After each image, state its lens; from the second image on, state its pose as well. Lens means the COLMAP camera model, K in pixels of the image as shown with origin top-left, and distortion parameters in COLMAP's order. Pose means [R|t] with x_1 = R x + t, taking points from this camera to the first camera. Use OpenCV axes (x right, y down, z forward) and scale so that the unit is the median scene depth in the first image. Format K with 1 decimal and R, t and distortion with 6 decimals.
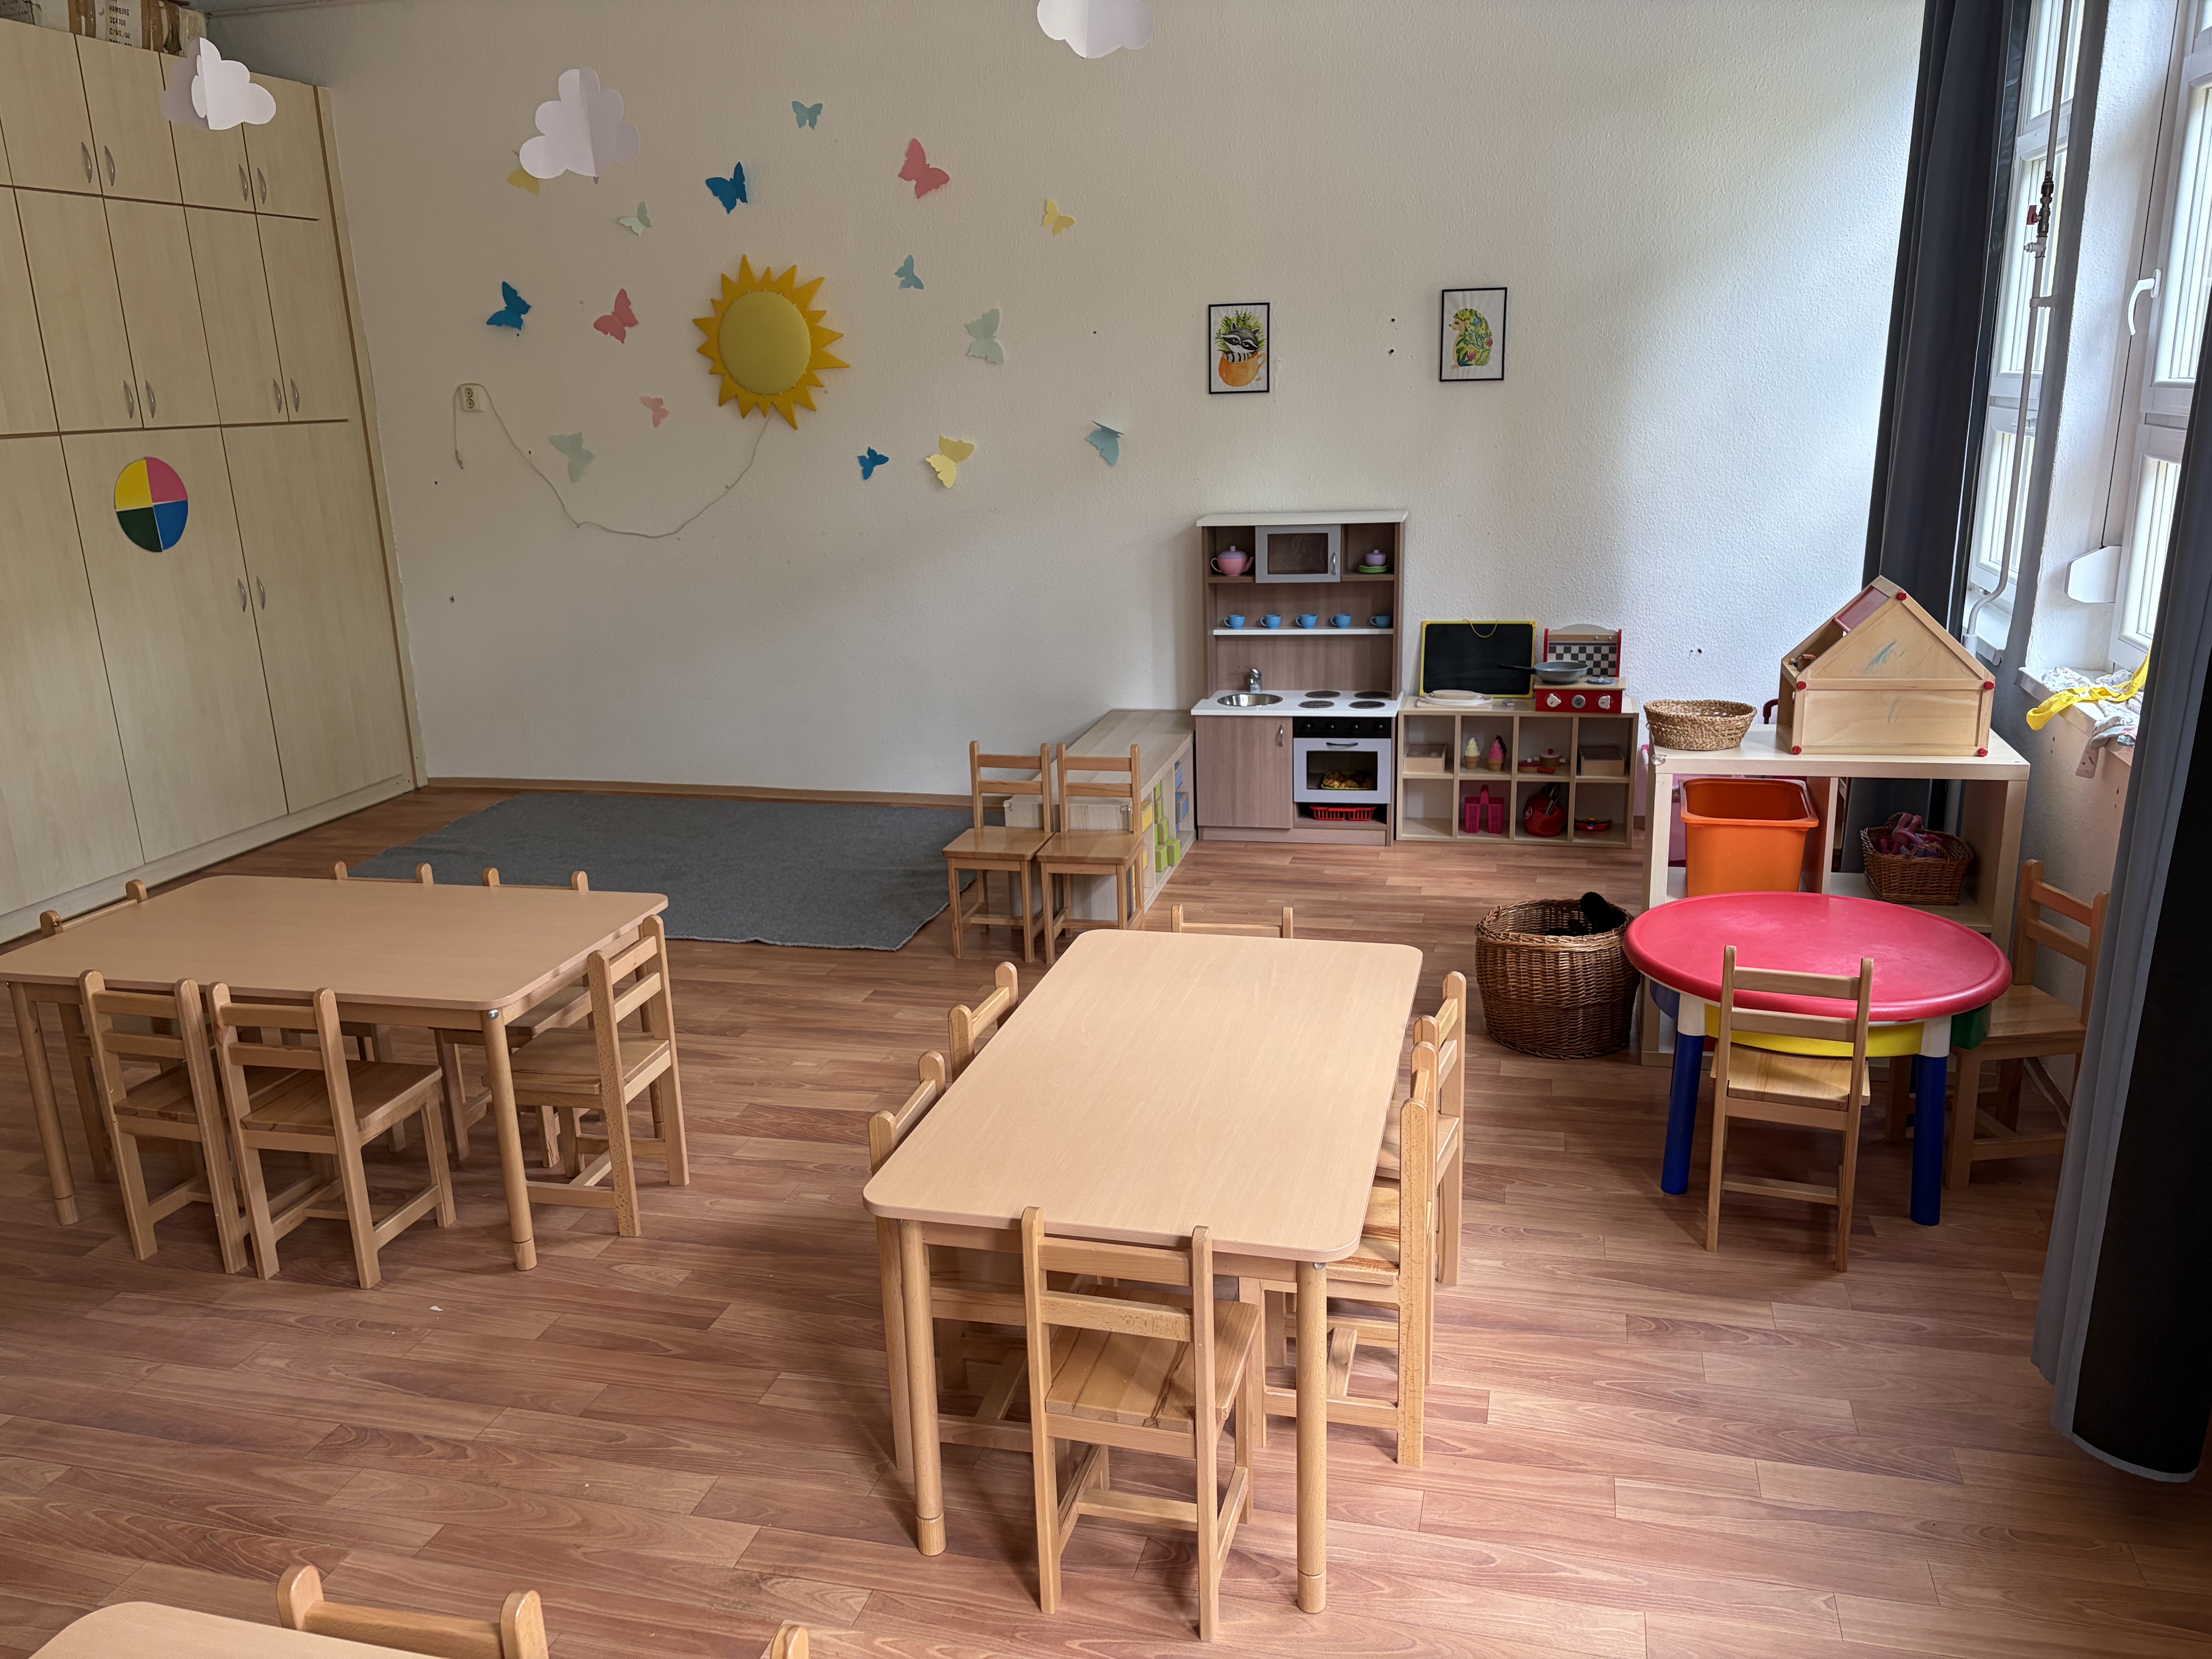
lens RADIAL K [[1668.2, 0, 1123.3], [0, 1668.2, 823.9], [0, 0, 1]] dist [0.052810, -0.054112]
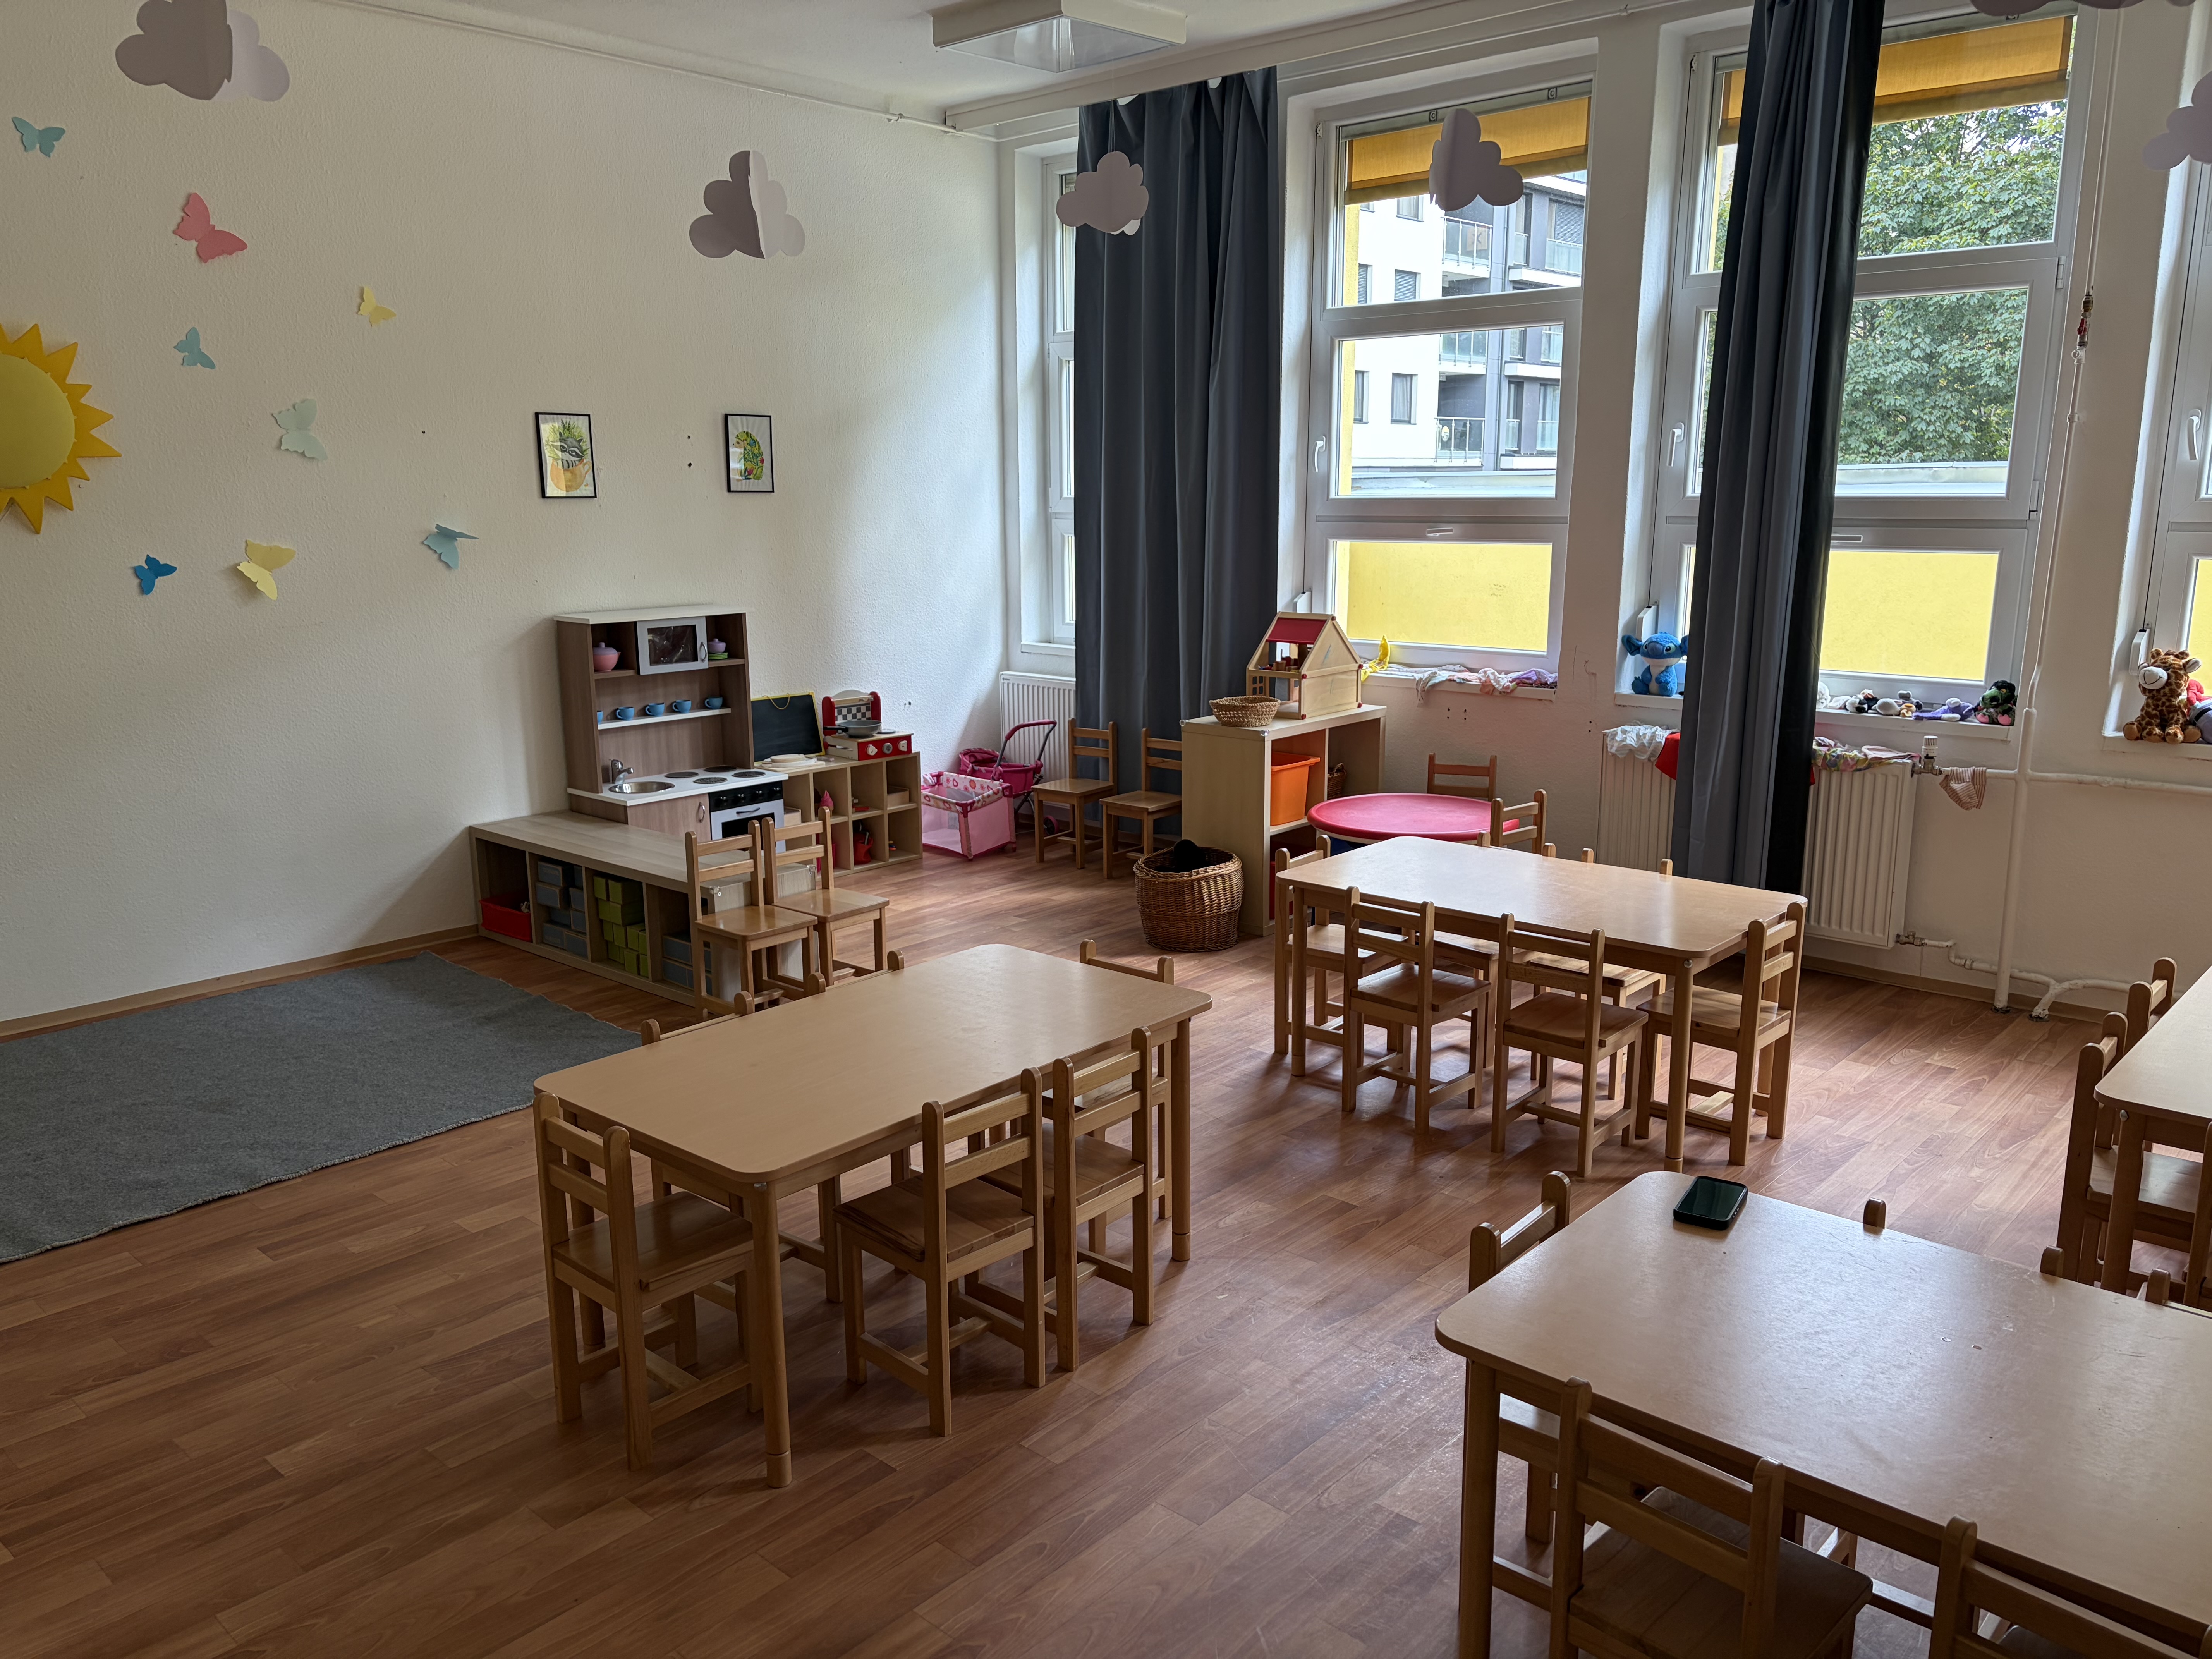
lens RADIAL K [[1668.2, 0, 1109.4], [0, 1668.2, 841.1], [0, 0, 1]] dist [0.052810, -0.054112]
pose [[0.465697, -0.159086, 0.870527, -0.943487], [0.220240, 0.973592, 0.060101, -0.054417], [-0.857100, 0.163736, 0.488436, 0.329038]]
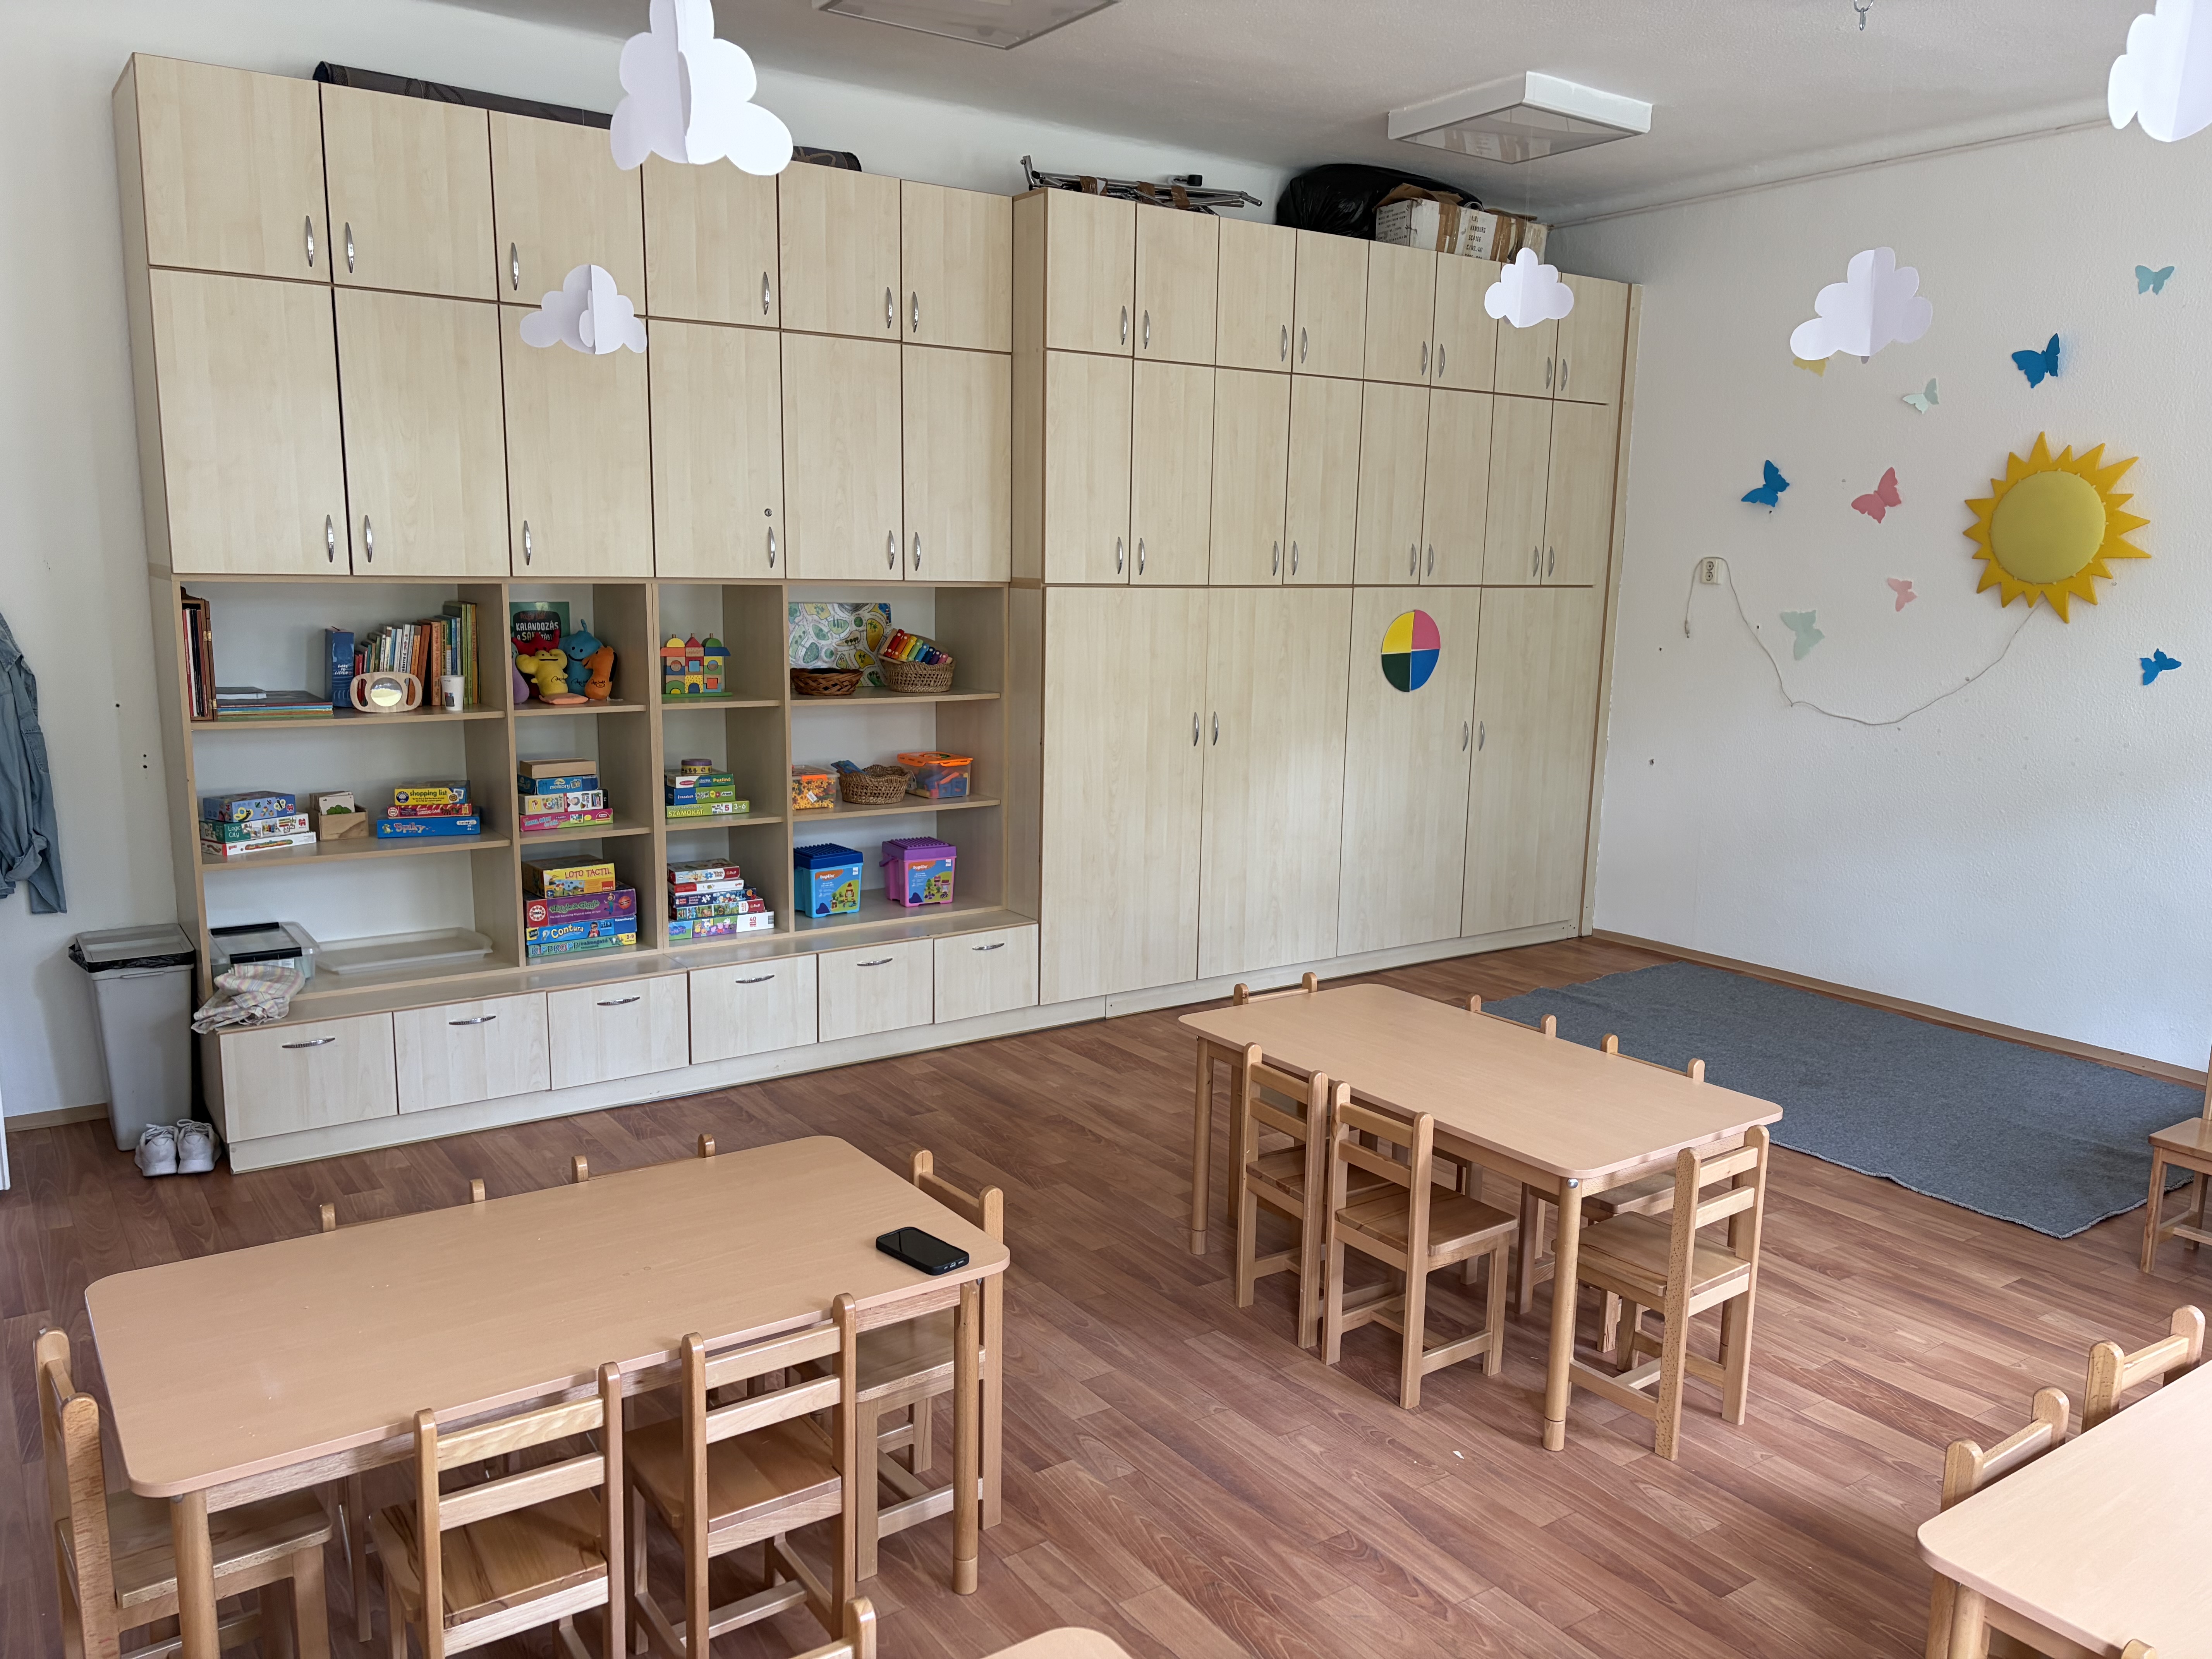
lens RADIAL K [[1668.2, 0, 1109.6], [0, 1668.2, 832.5], [0, 0, 1]] dist [0.052810, -0.054112]
pose [[0.757300, 0.153490, -0.634774, 0.007493], [-0.211584, 0.977227, -0.016129, -0.007521], [0.617843, 0.146523, 0.772529, 0.019085]]
